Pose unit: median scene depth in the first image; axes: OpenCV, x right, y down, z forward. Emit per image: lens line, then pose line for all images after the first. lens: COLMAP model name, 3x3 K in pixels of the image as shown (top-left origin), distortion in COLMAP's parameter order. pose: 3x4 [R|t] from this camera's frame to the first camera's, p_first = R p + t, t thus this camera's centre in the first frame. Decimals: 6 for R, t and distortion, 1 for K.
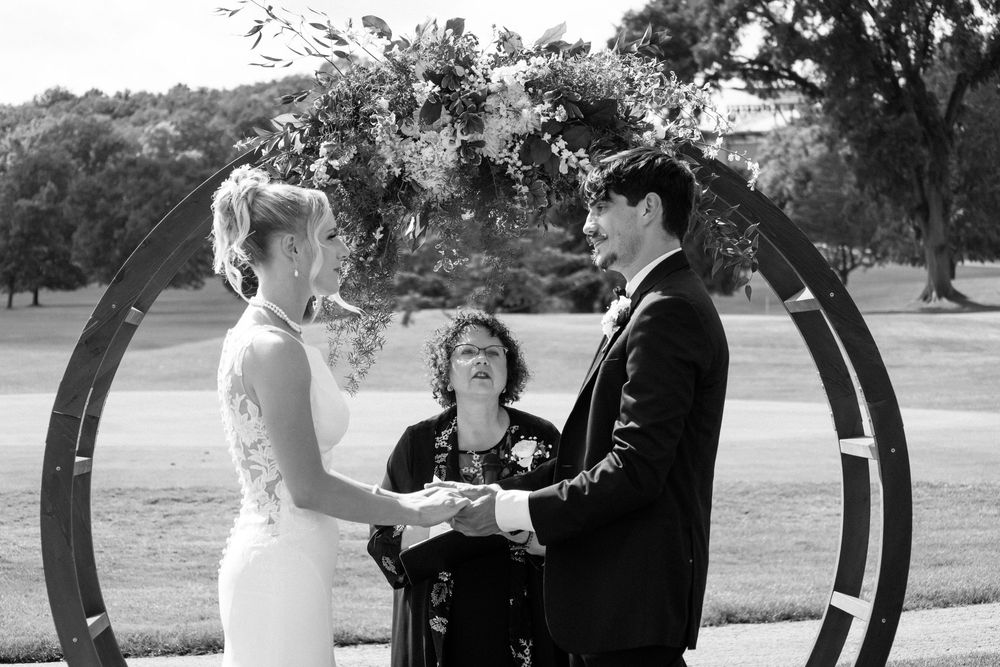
lens RADIAL K [[2766.6, 0, 500.0], [0, 2766.6, 333.5], [0, 0, 1]] dist [0.049313, 0.679743]
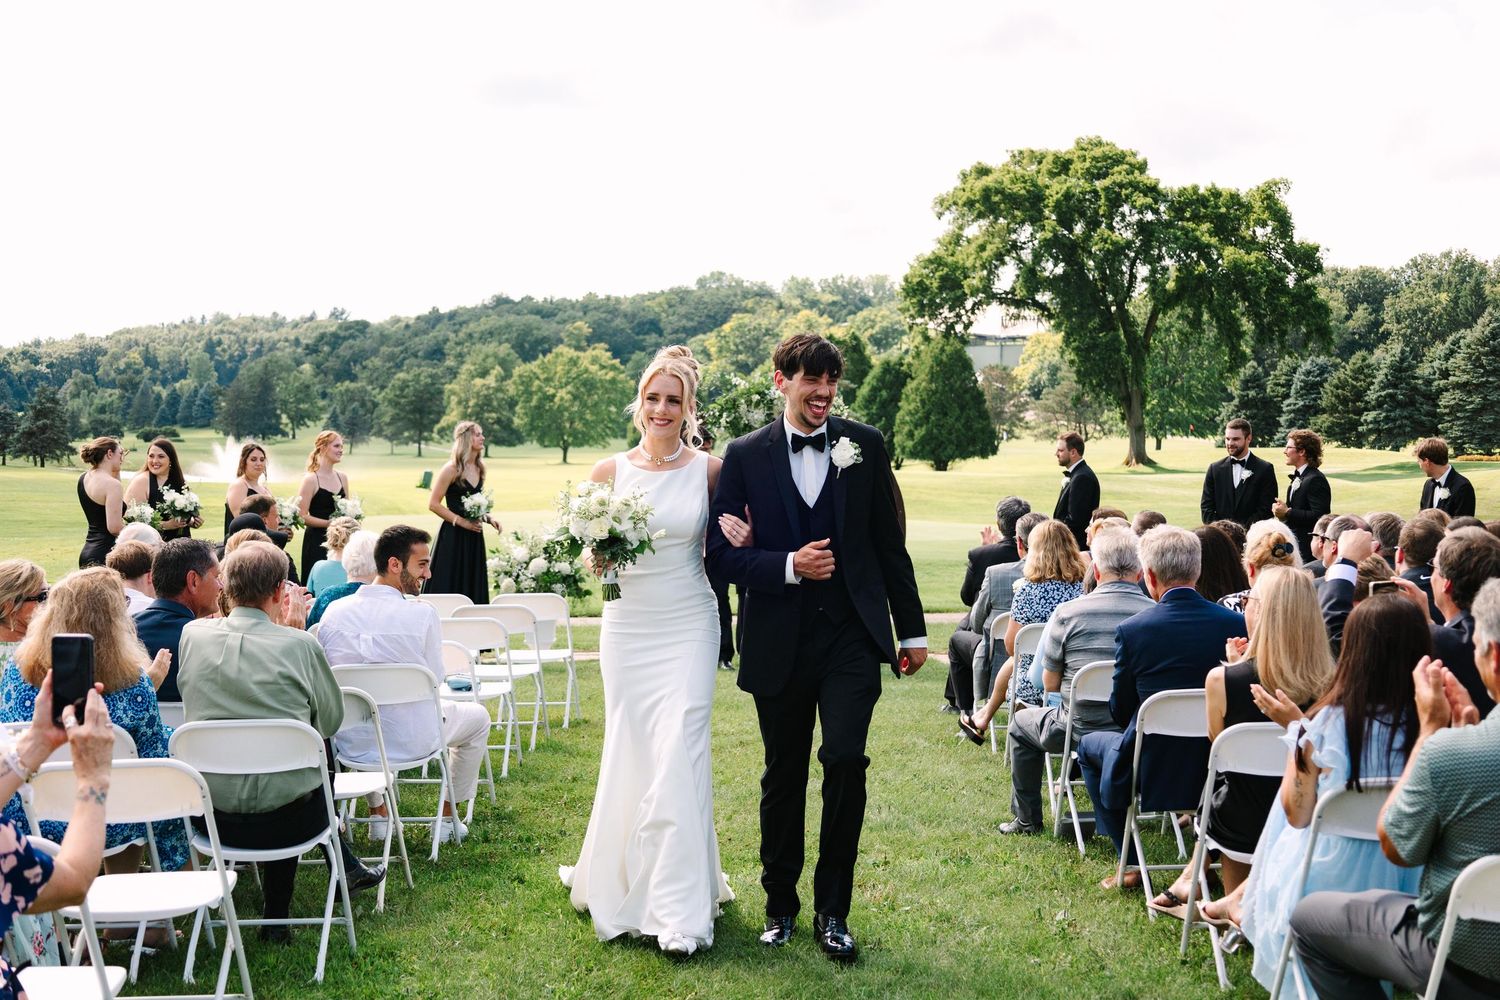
lens RADIAL K [[2246.5, 0, 750.0], [0, 2246.5, 500.0], [0, 0, 1]] dist [-0.009866, -0.009019]
pose [[0.999132, 0.017029, -0.038023, 0.004339], [-0.016773, 0.999834, 0.007052, 0.000910], [0.038137, -0.006408, 0.999252, -0.103607]]
